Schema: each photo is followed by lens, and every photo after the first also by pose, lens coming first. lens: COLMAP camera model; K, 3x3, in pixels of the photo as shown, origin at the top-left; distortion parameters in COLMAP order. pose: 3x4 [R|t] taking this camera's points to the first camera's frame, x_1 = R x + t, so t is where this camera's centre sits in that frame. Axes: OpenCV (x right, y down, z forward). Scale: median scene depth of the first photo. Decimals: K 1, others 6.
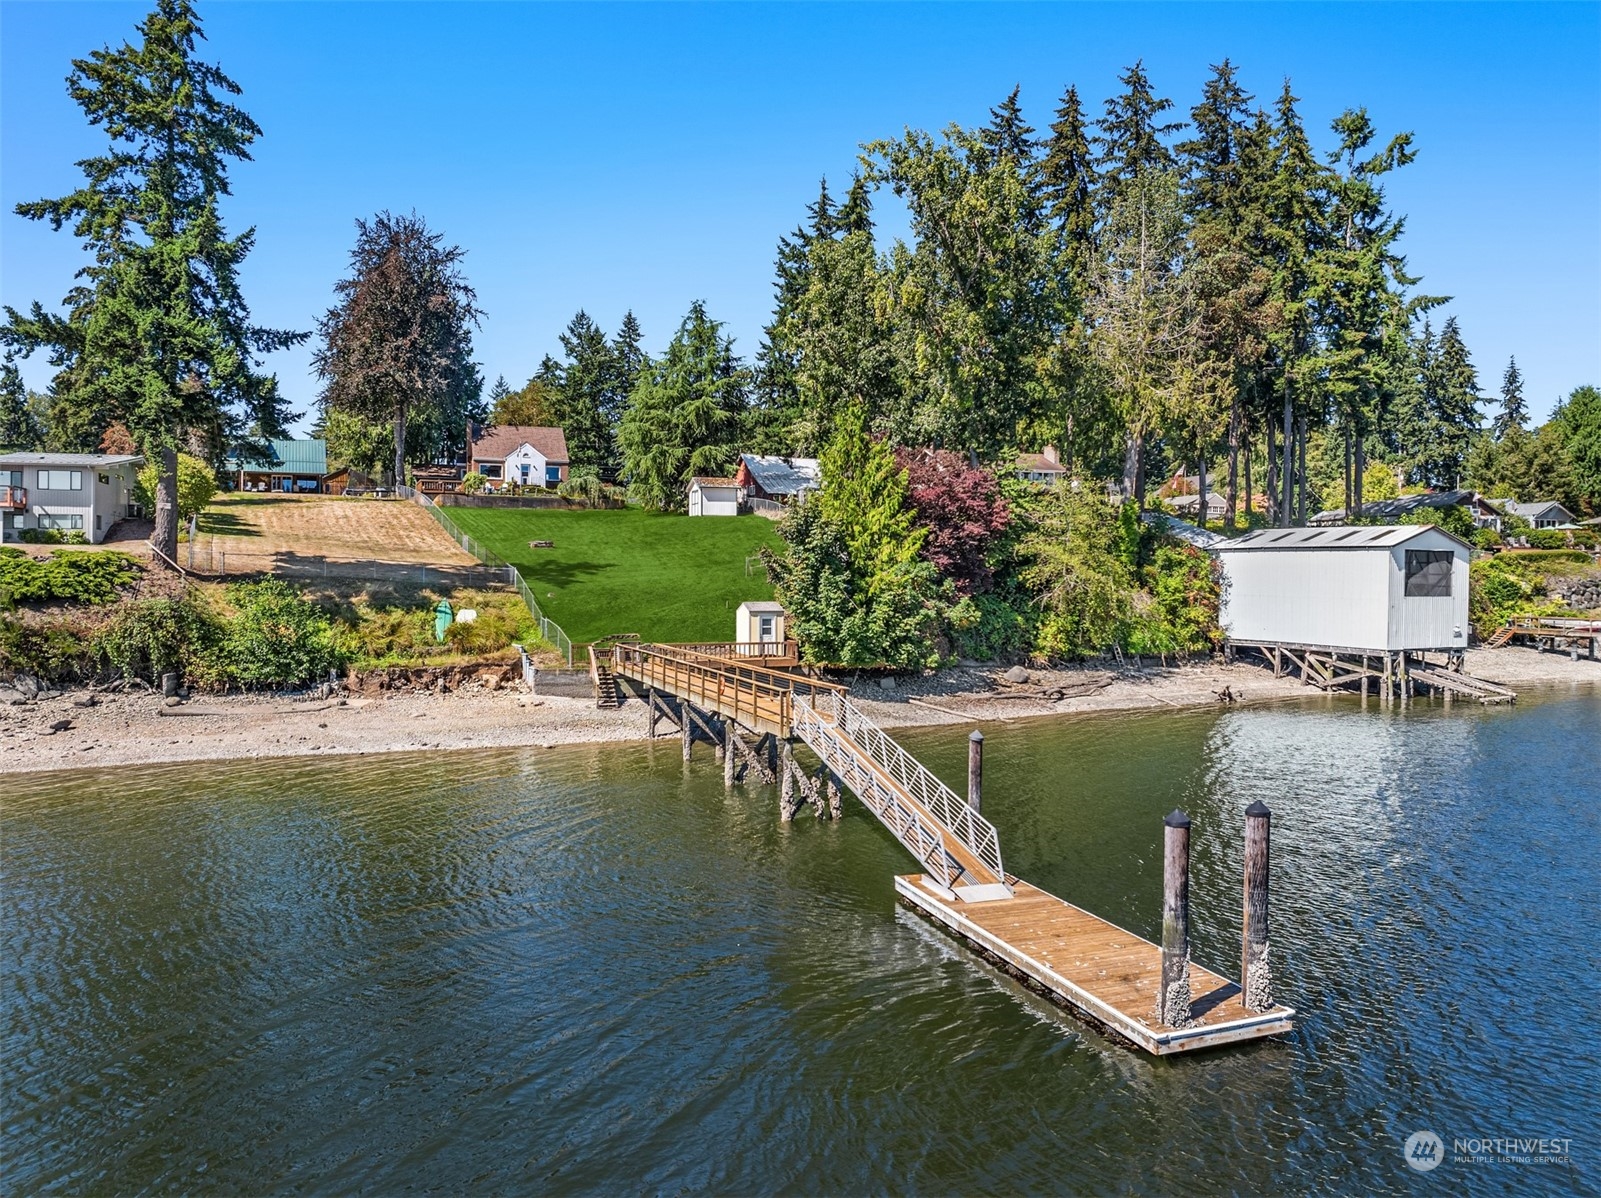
lens RADIAL K [[1125.7, 0, 805.6], [0, 1125.7, 593.7], [0, 0, 1]] dist [-0.035549, -0.001797]
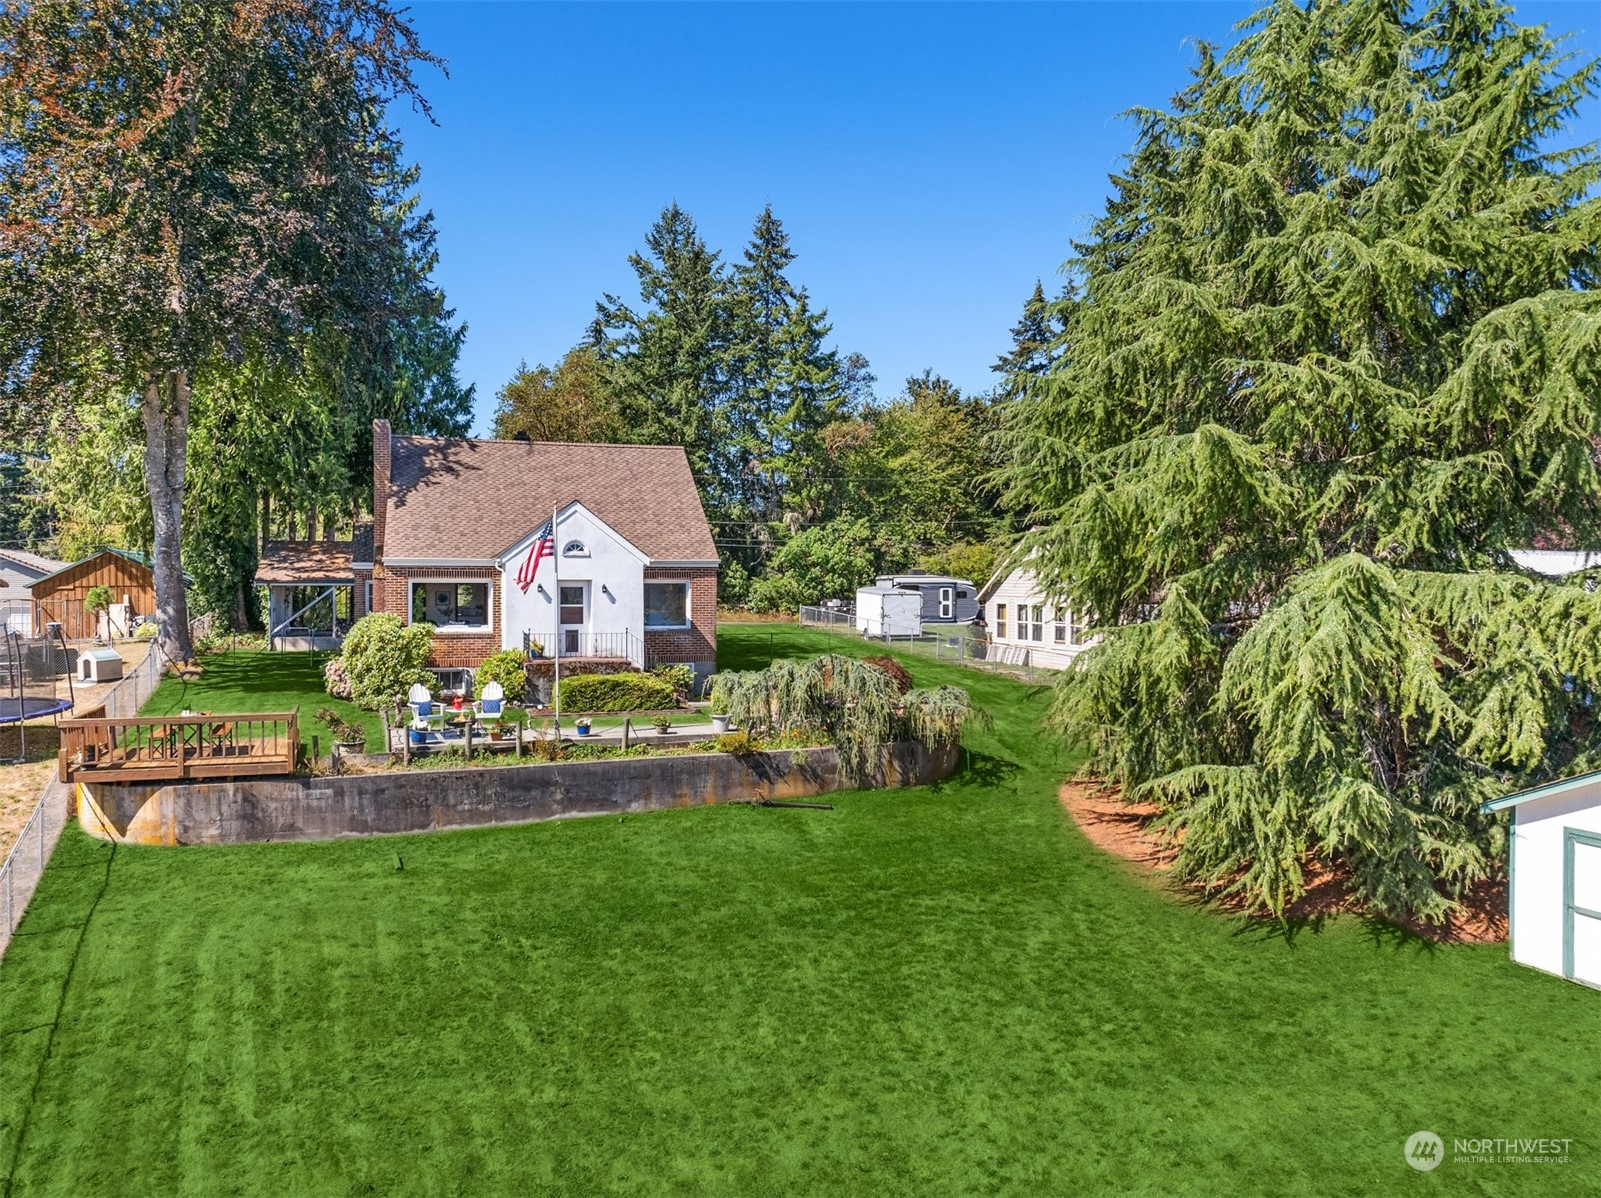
lens RADIAL K [[1125.7, 0, 799.4], [0, 1125.7, 605.0], [0, 0, 1]] dist [-0.035549, -0.001797]
pose [[0.999588, 0.000064, -0.028687, -0.158098], [-0.000012, 0.999998, 0.001810, -0.093633], [0.028687, -0.001809, 0.999587, 0.616697]]
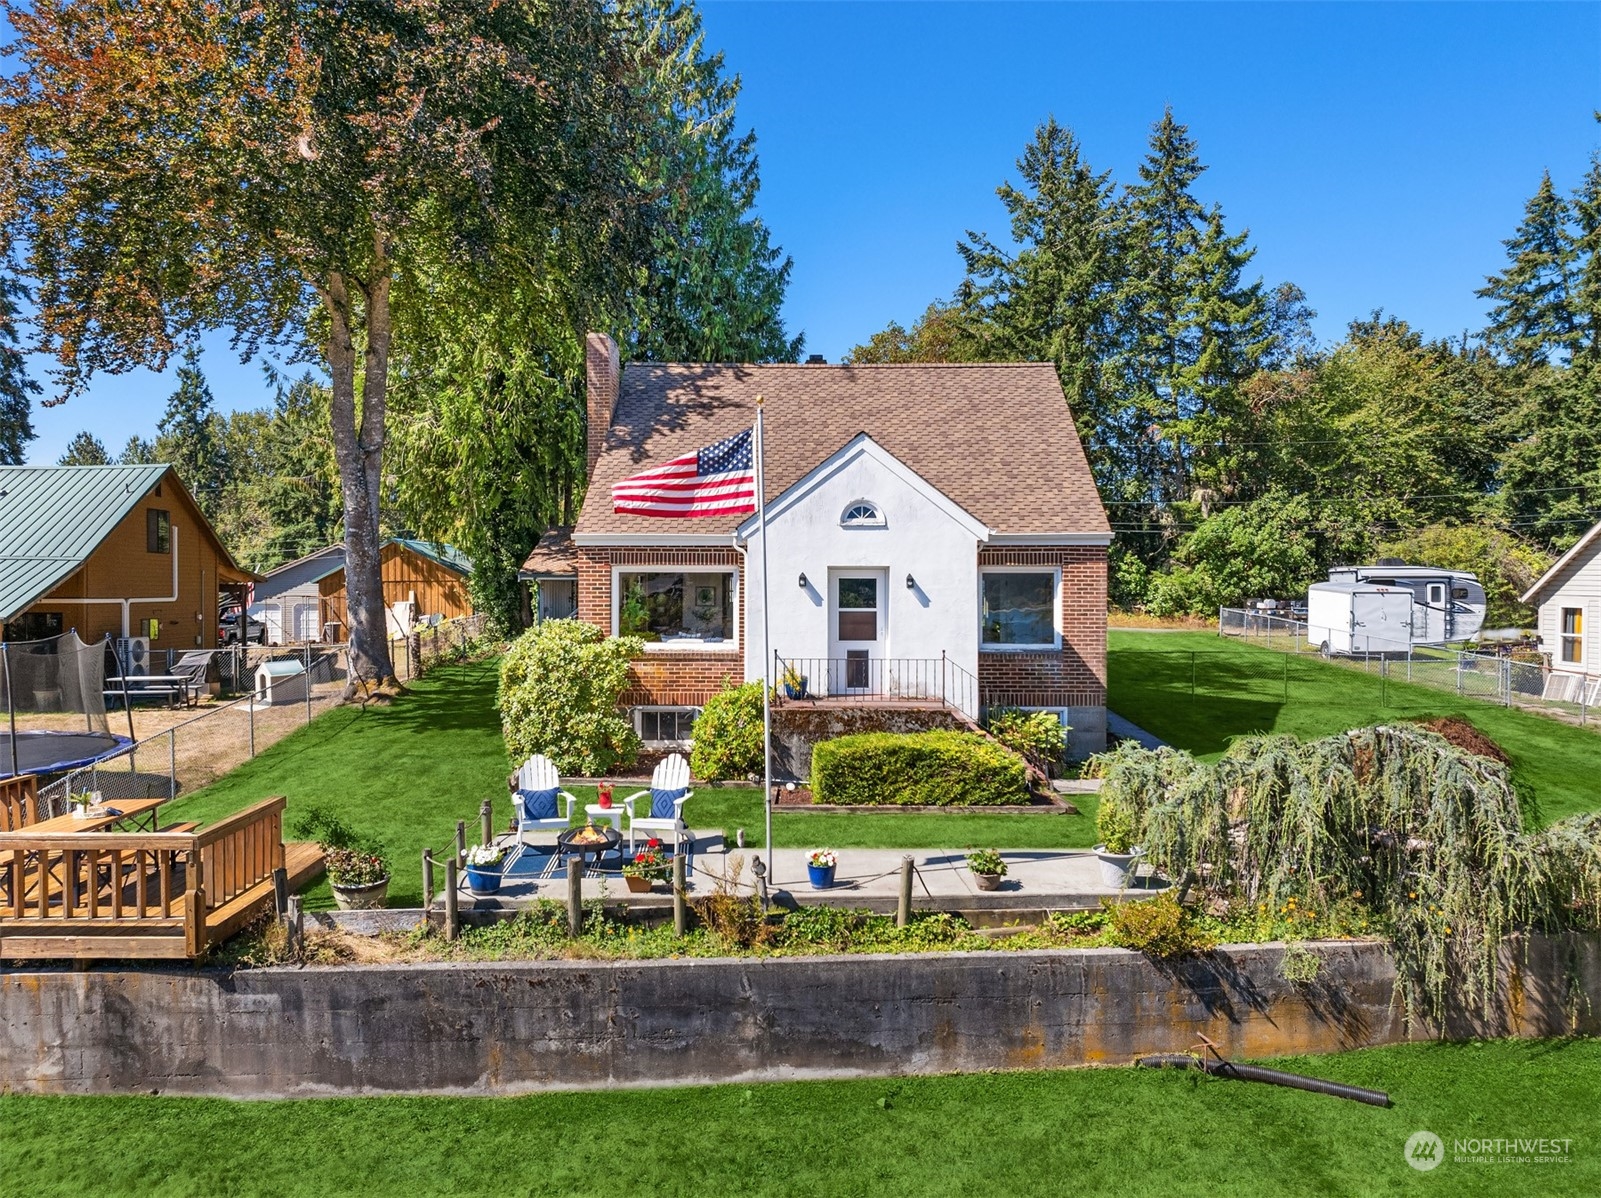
lens RADIAL K [[1125.7, 0, 815.8], [0, 1125.7, 586.1], [0, 0, 1]] dist [-0.035549, -0.001797]
pose [[0.937928, 0.000156, -0.346831, -0.168770], [-0.004784, 0.999911, -0.012488, -0.094237], [0.346798, 0.013372, 0.937845, 0.717875]]
